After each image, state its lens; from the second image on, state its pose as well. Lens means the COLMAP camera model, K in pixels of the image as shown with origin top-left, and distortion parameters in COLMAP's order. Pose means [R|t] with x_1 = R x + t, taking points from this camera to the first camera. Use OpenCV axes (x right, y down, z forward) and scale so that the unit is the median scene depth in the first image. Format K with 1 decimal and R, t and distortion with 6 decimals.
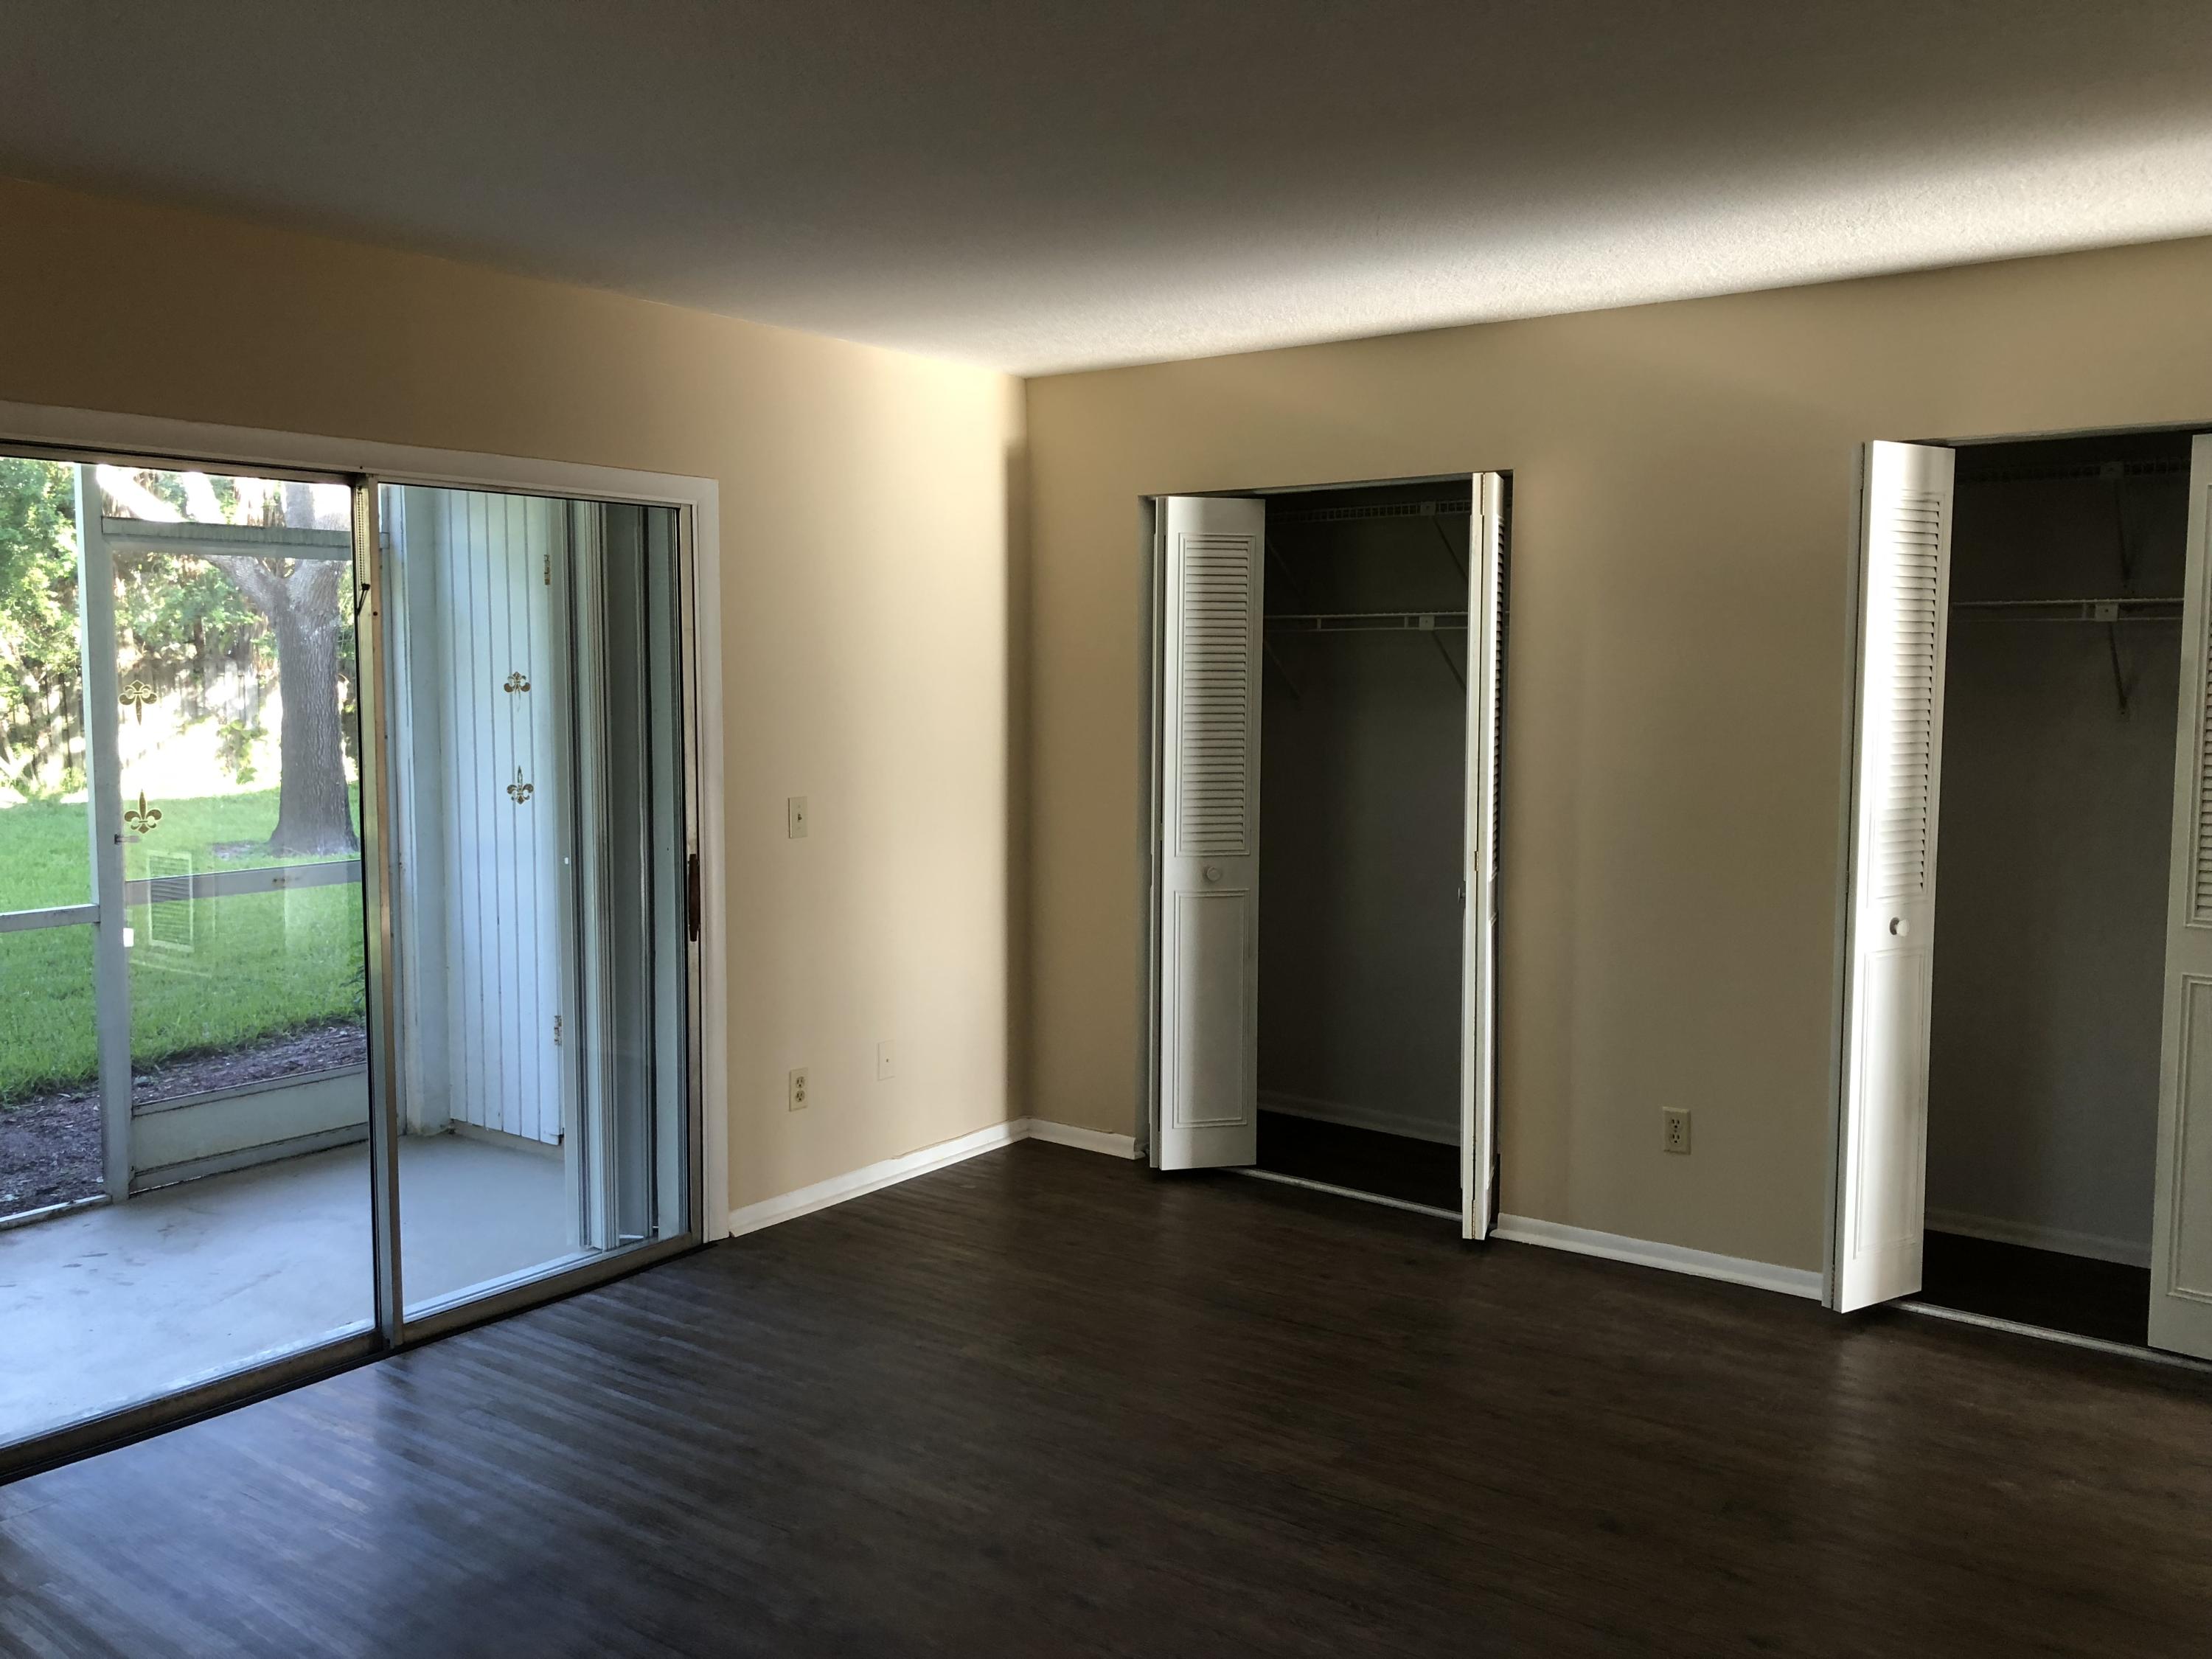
lens RADIAL K [[1798.7, 0, 1106.0], [0, 1798.7, 829.5], [0, 0, 1]] dist [0.021907, -0.010976]
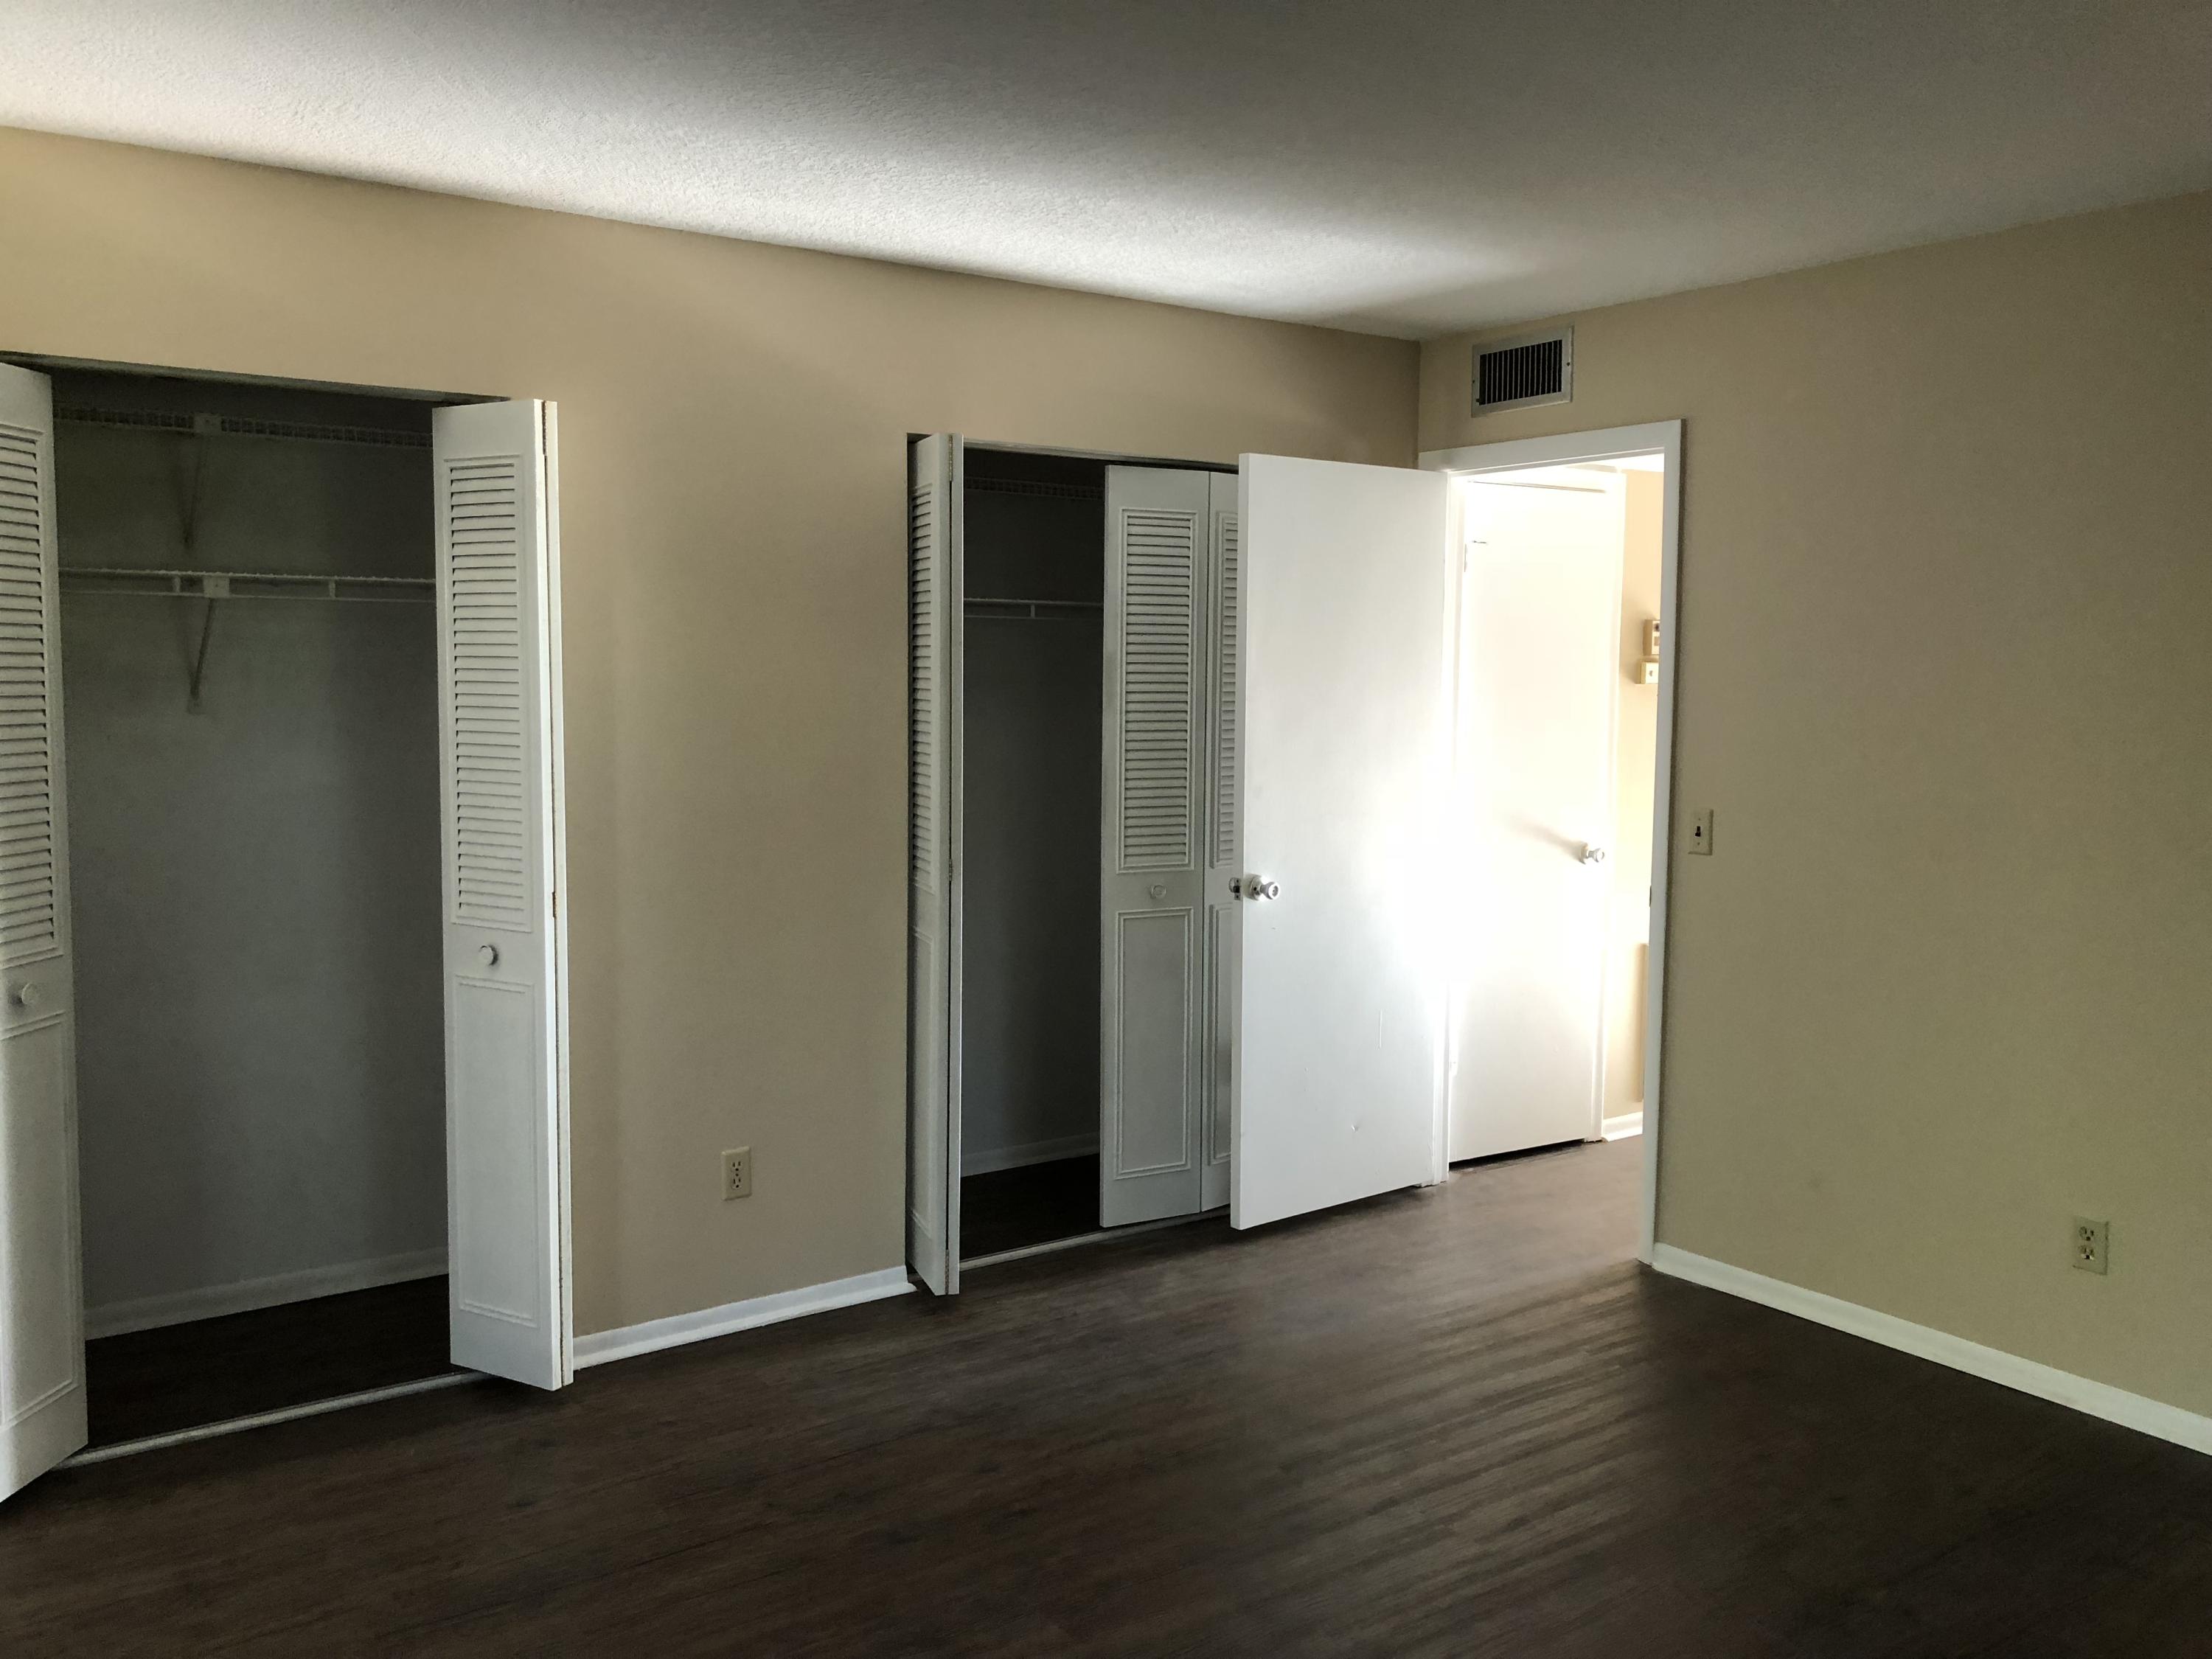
lens RADIAL K [[1814.3, 0, 1107.7], [0, 1814.3, 845.6], [0, 0, 1]] dist [0.109985, -0.124123]
pose [[0.310171, -0.098277, 0.945587, -0.531986], [0.076525, 0.993996, 0.078207, -0.059446], [-0.947596, 0.048104, 0.315829, 0.599196]]
